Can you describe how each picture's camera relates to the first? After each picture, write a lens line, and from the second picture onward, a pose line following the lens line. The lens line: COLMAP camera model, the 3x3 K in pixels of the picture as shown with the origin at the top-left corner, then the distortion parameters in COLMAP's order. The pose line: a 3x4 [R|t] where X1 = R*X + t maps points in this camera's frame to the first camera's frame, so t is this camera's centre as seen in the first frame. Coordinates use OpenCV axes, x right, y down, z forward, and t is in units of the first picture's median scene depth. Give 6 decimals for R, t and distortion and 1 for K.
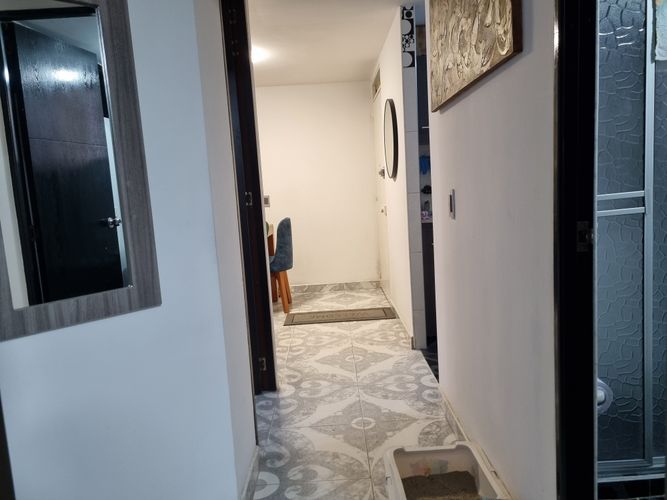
lens RADIAL K [[508.5, 0, 333.9], [0, 508.5, 252.2], [0, 0, 1]] dist [0.048606, -0.035202]
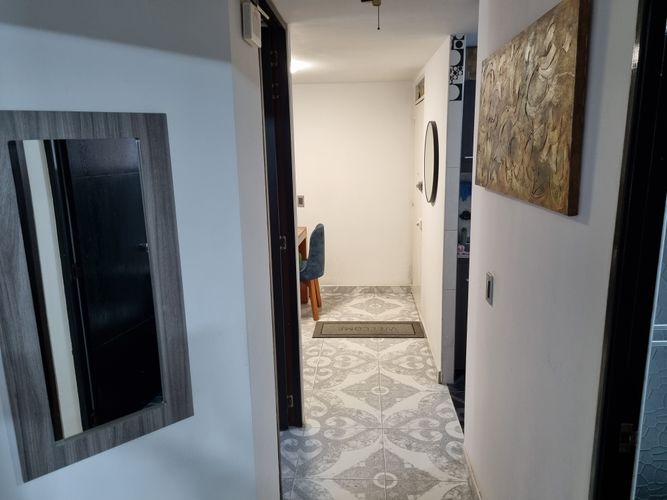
lens RADIAL K [[508.5, 0, 330.1], [0, 508.5, 251.3], [0, 0, 1]] dist [0.048606, -0.035202]
pose [[0.996350, 0.053612, -0.066432, -0.006735], [-0.047317, 0.994546, 0.092948, -0.159876], [0.071053, -0.089465, 0.993452, 0.014030]]
